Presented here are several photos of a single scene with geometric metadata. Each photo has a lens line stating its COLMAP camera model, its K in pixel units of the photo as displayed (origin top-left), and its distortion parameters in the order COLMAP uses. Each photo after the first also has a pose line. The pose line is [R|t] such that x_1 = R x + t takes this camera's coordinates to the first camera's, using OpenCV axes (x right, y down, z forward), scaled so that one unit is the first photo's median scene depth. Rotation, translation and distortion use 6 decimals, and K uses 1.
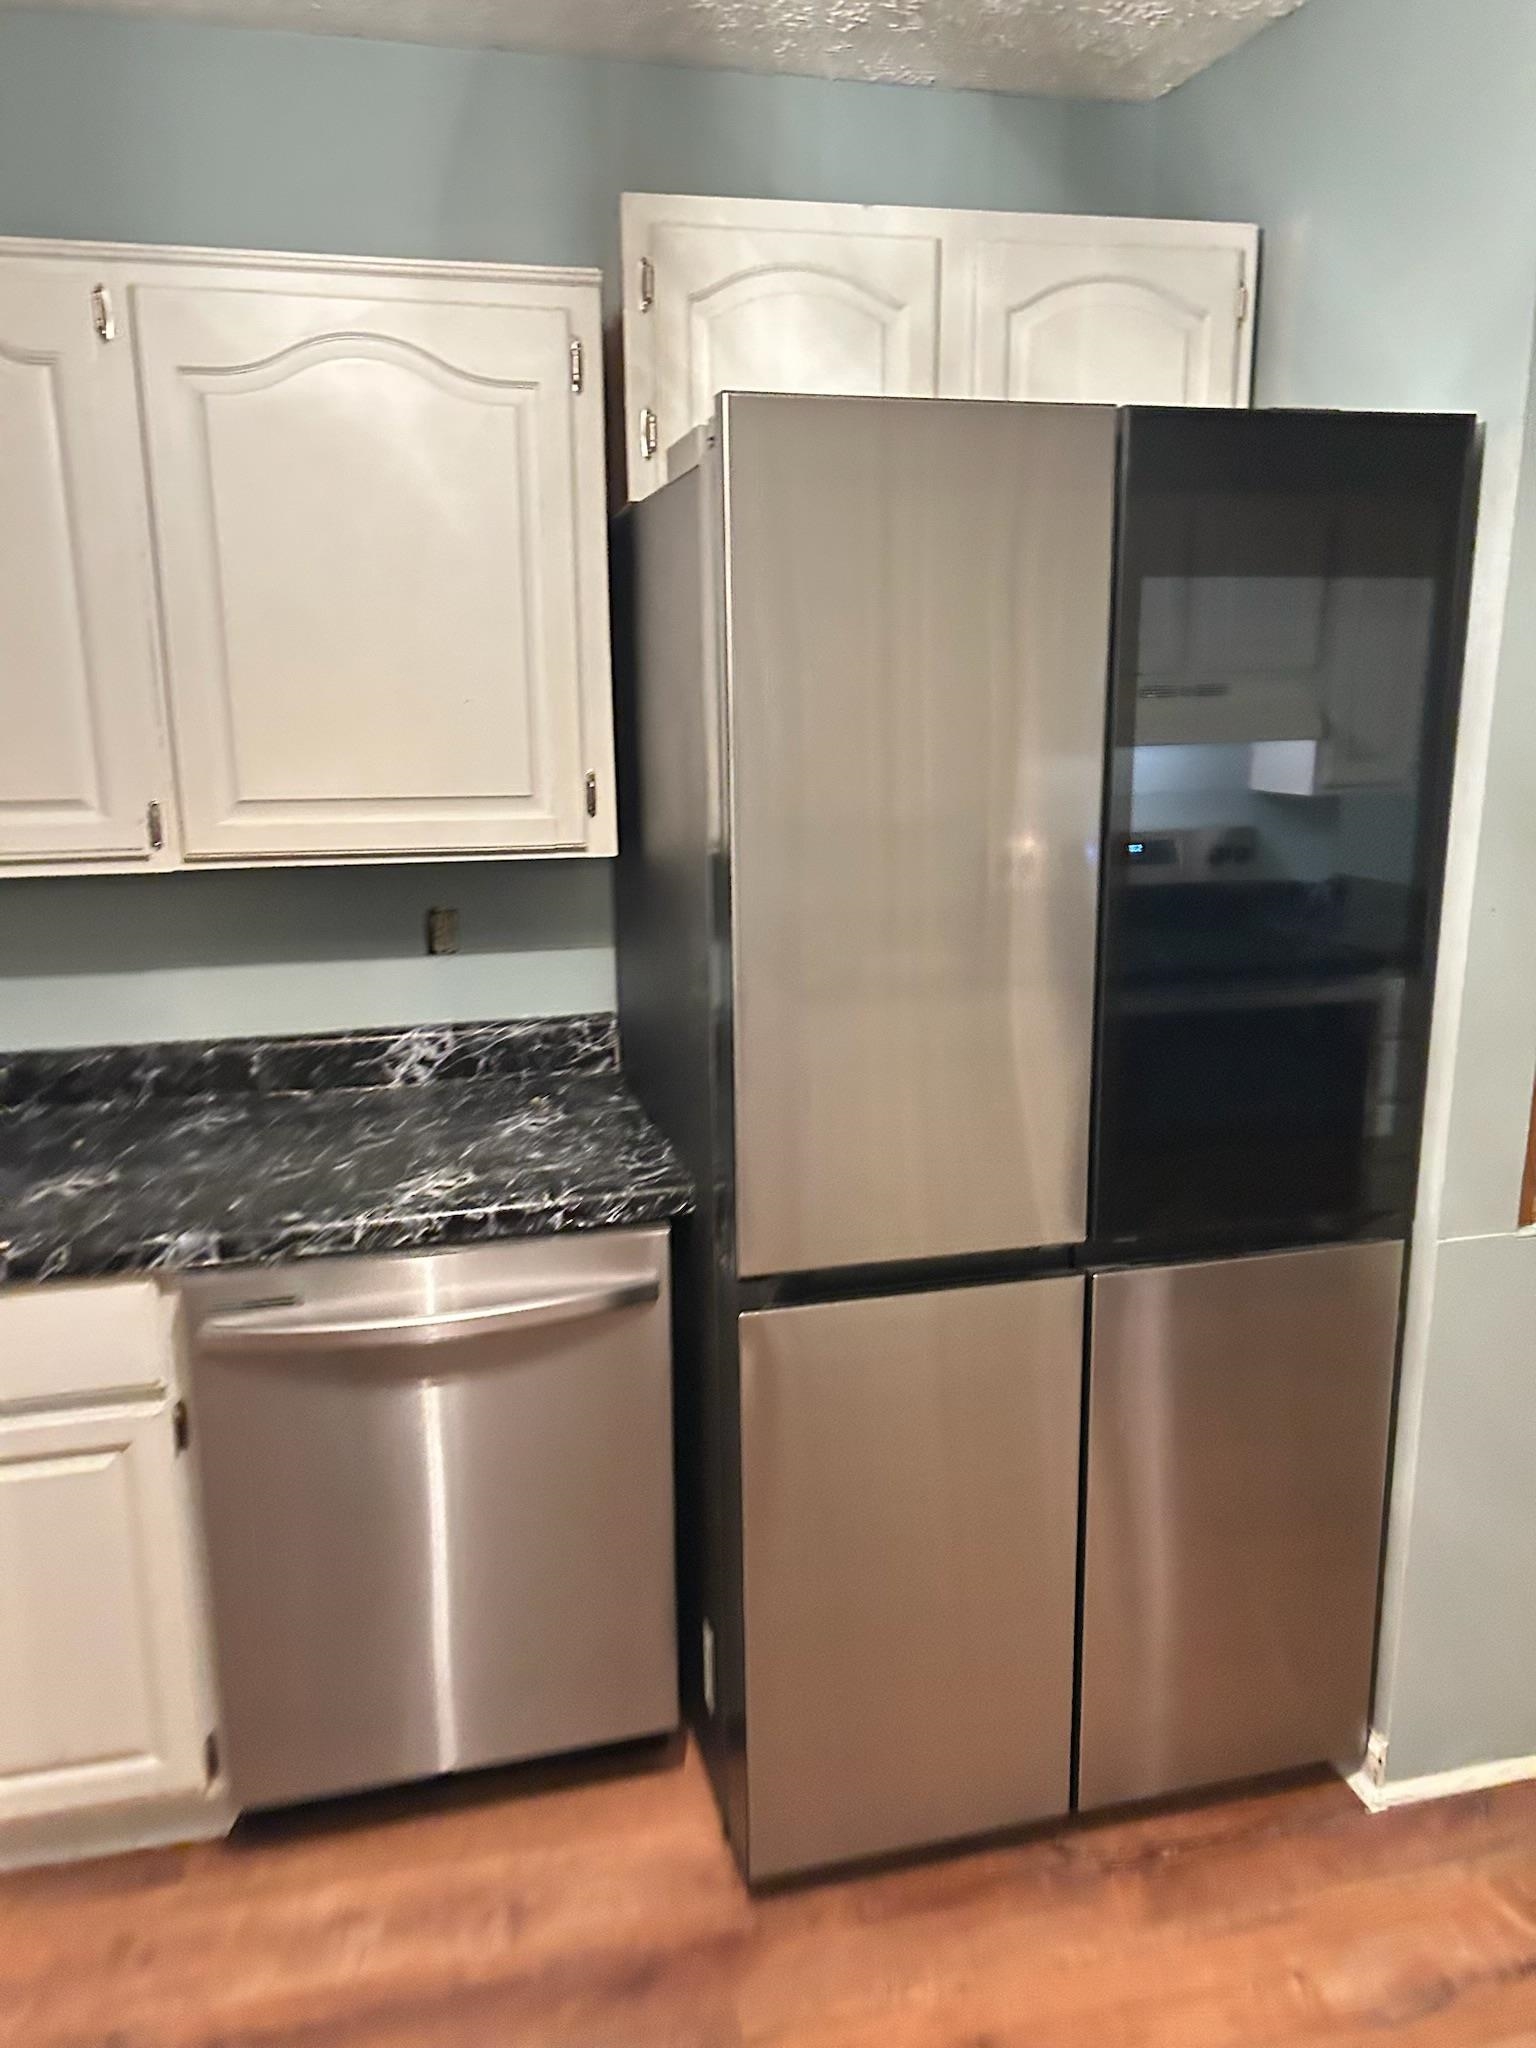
lens RADIAL K [[1527.1, 0, 758.8], [0, 1527.1, 1031.2], [0, 0, 1]] dist [0.080312, -0.101312]
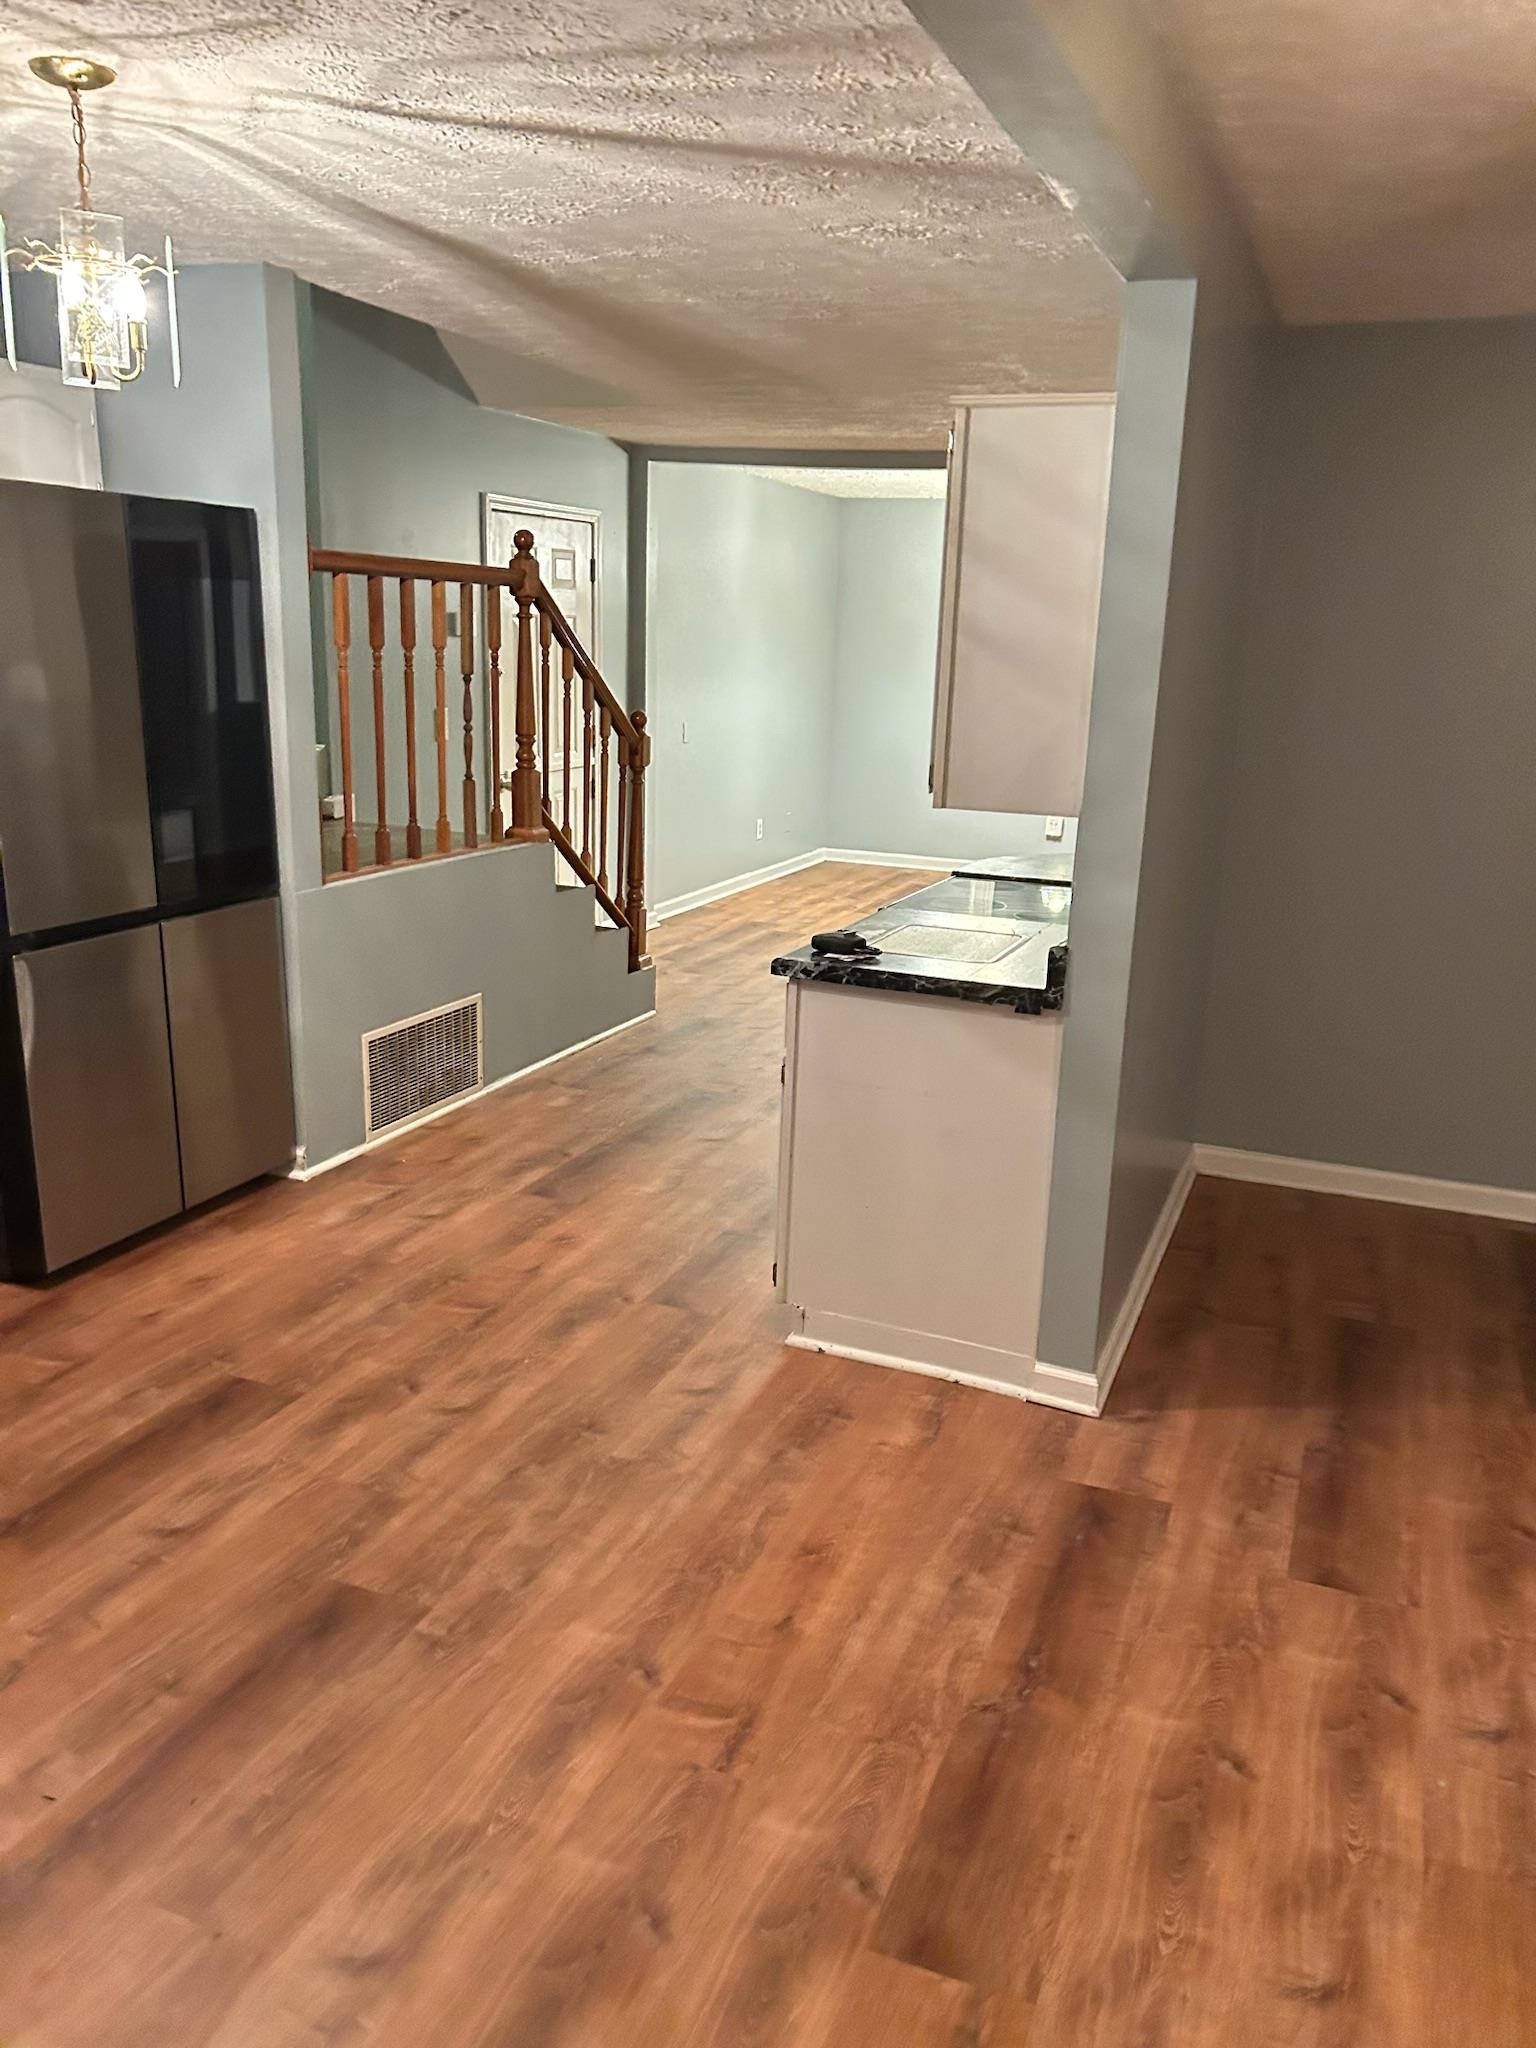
lens RADIAL K [[1534.6, 0, 774.0], [0, 1534.6, 1034.9], [0, 0, 1]] dist [0.067758, -0.100348]
pose [[0.587866, -0.177633, 0.789215, -0.875989], [0.149942, 0.982615, 0.109475, 0.188857], [-0.794941, 0.053980, 0.604281, -0.796886]]
